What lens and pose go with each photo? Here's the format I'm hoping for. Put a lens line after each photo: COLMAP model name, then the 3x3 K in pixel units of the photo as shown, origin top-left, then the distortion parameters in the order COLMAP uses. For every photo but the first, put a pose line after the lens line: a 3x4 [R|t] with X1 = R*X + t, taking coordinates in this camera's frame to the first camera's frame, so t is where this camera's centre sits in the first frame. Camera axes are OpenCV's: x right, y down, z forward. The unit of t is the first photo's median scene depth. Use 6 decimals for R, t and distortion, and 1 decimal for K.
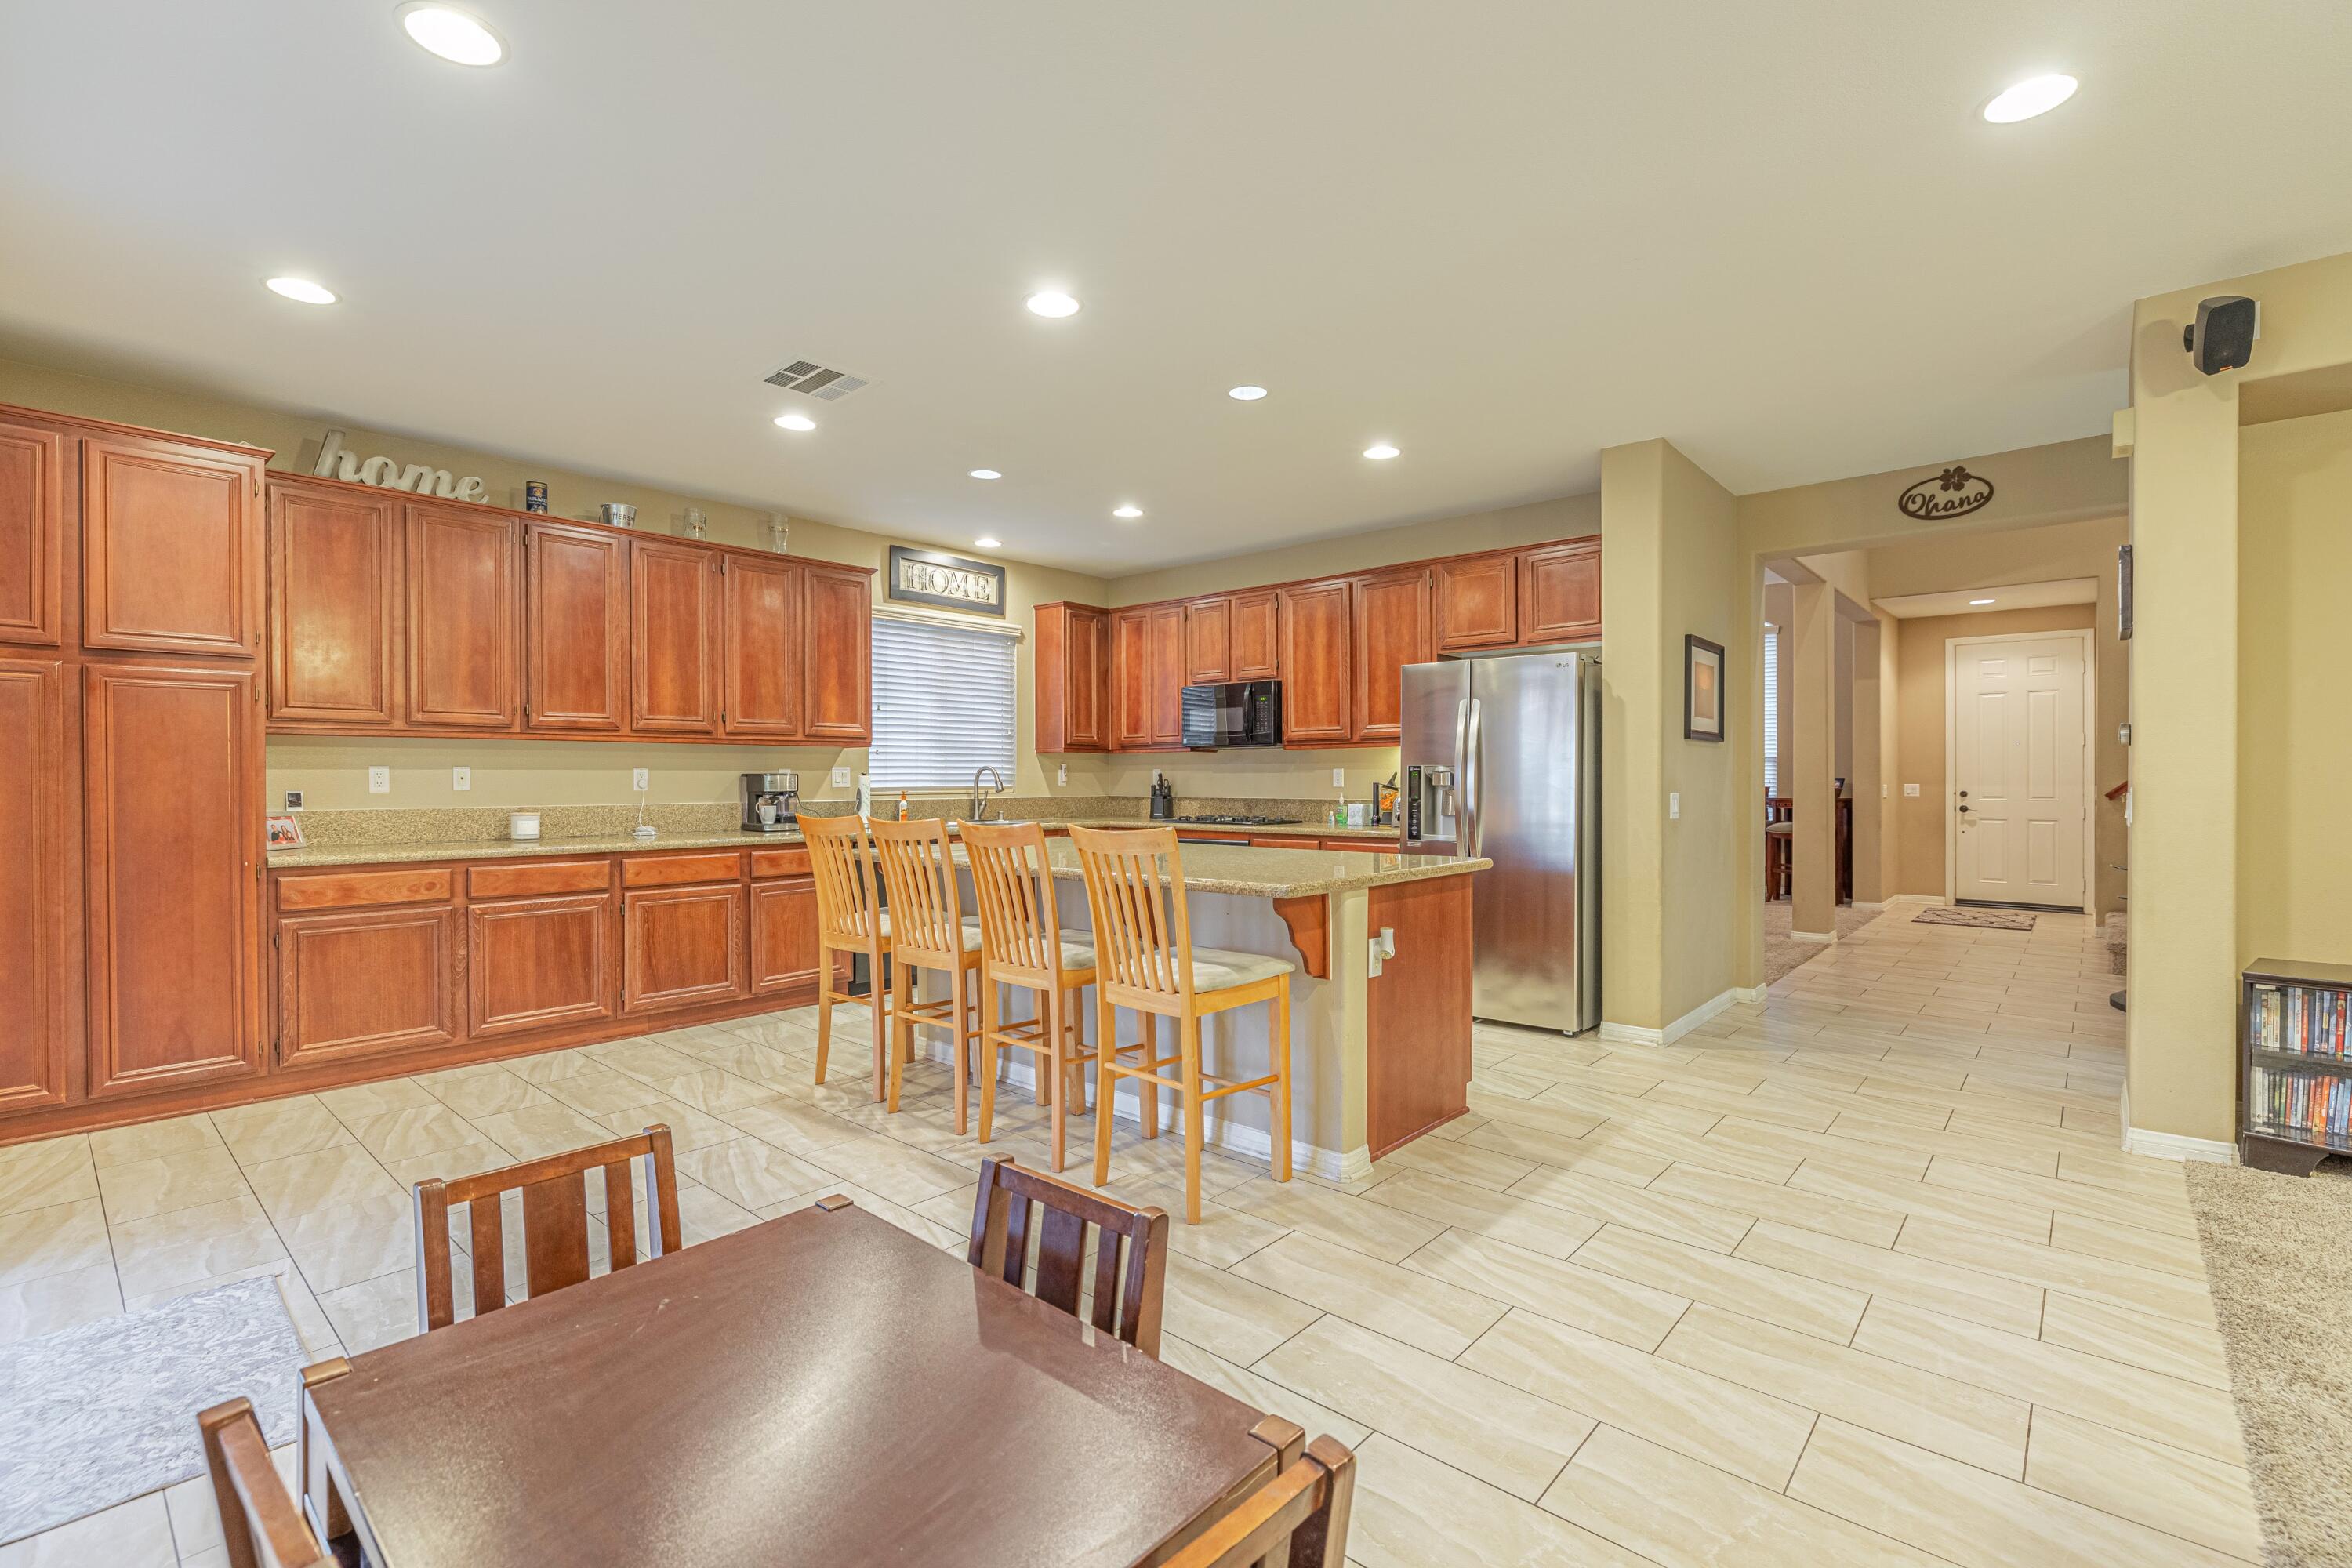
lens RADIAL K [[1039.8, 0, 1174.7], [0, 1039.8, 803.8], [0, 0, 1]] dist [-0.010659, 0.003189]
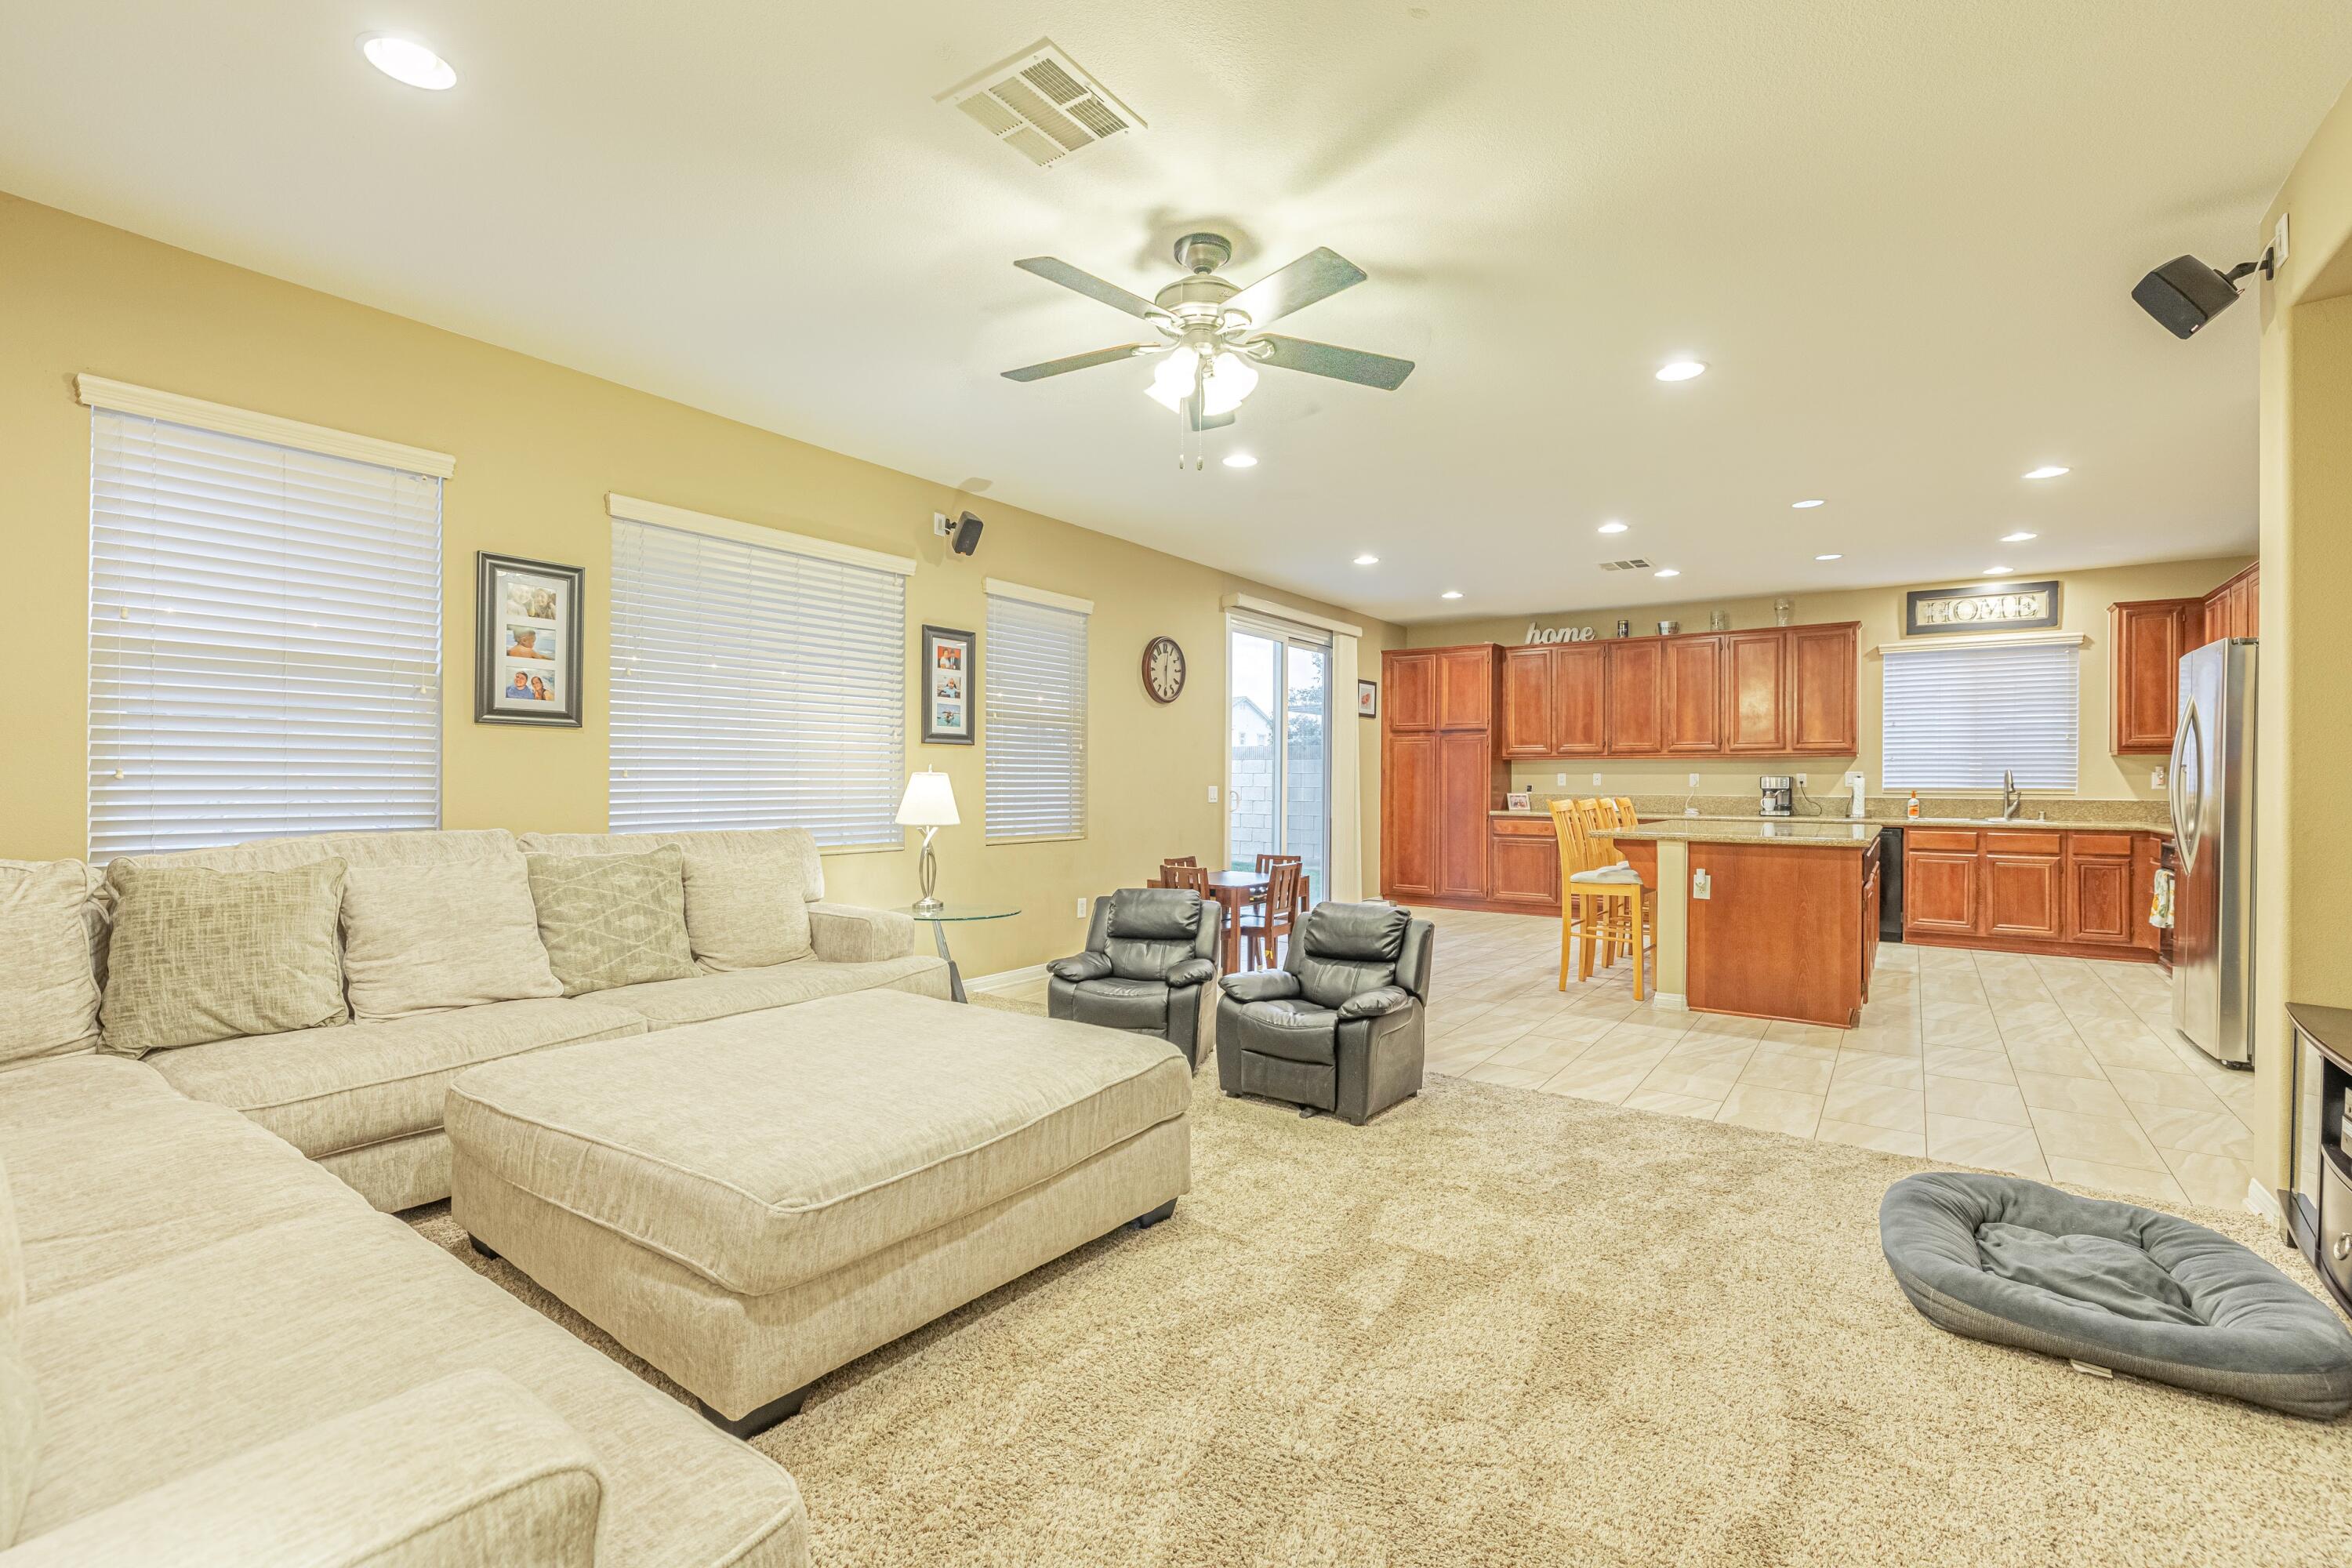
lens RADIAL K [[1039.8, 0, 1165.7], [0, 1039.8, 786.4], [0, 0, 1]] dist [-0.010659, 0.003189]
pose [[0.102034, 0.006487, -0.994760, 1.163234], [-0.029306, 0.999564, 0.003512, 0.006558], [0.994349, 0.028795, 0.102180, -0.005349]]
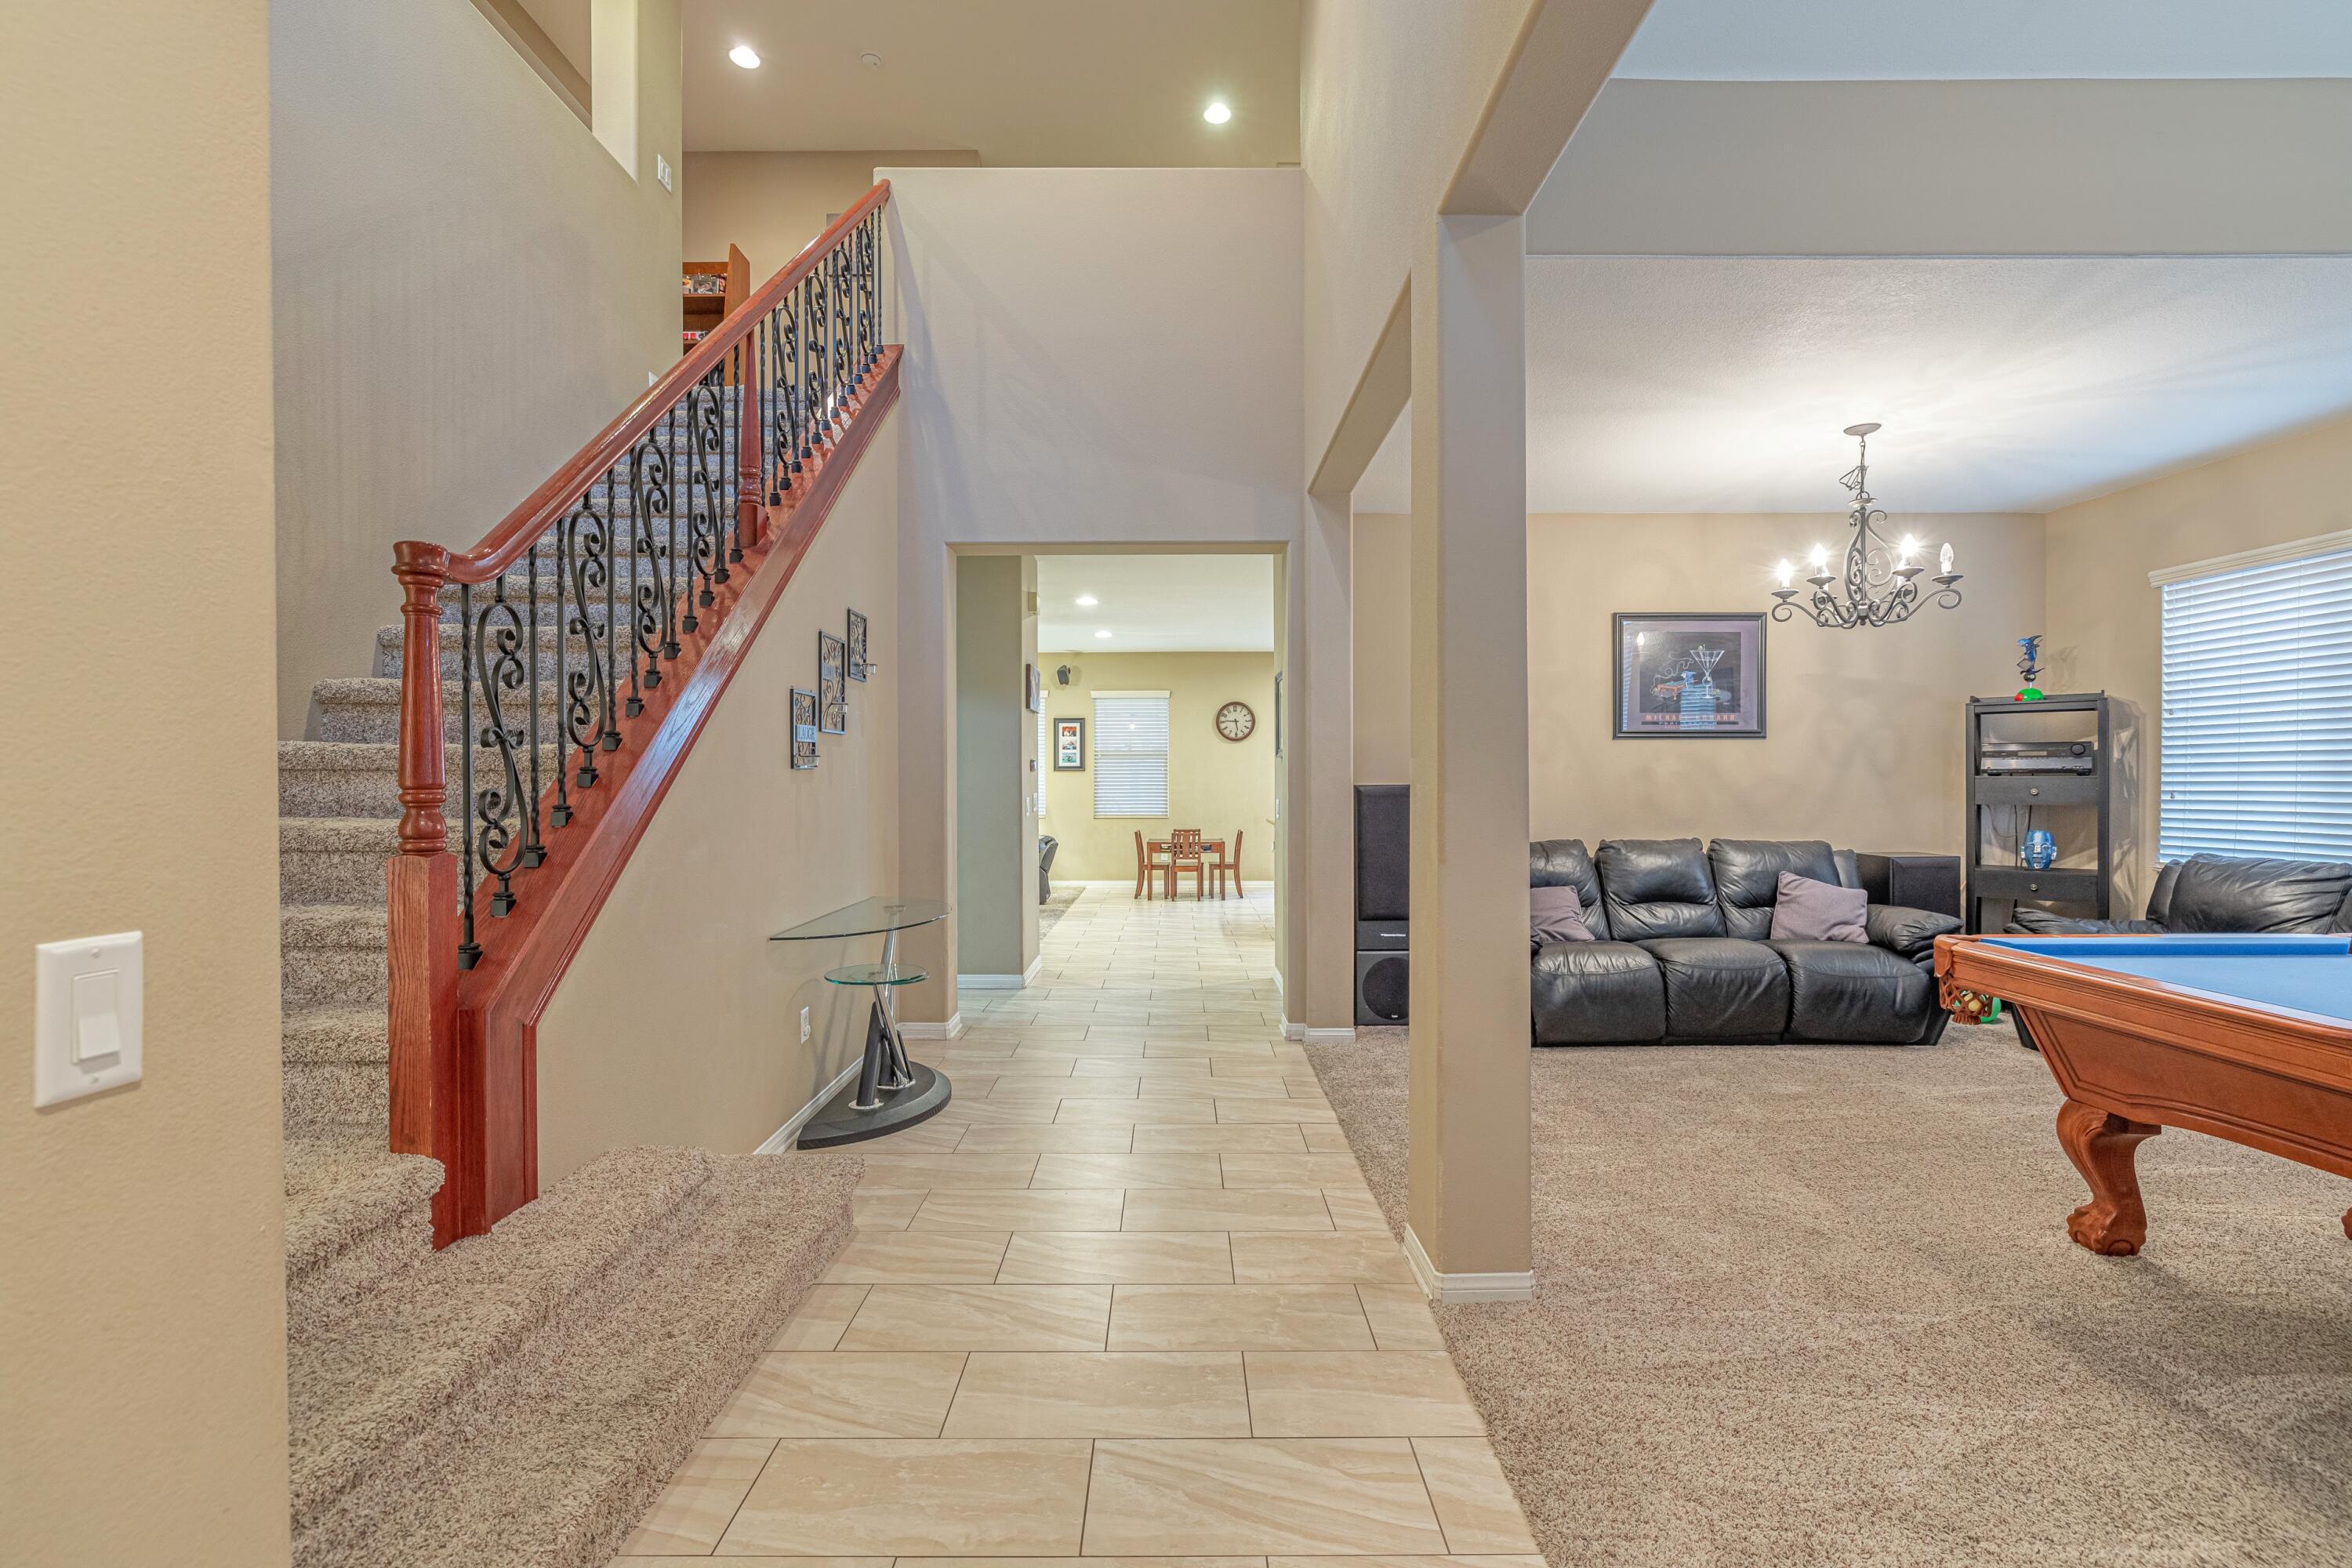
lens RADIAL K [[1039.8, 0, 1183.8], [0, 1039.8, 786.9], [0, 0, 1]] dist [-0.010659, 0.003189]
pose [[-0.742493, 0.007503, -0.669811, 1.465480], [-0.013088, 0.999584, 0.025706, -0.057876], [0.669726, 0.027853, -0.742086, 1.902620]]
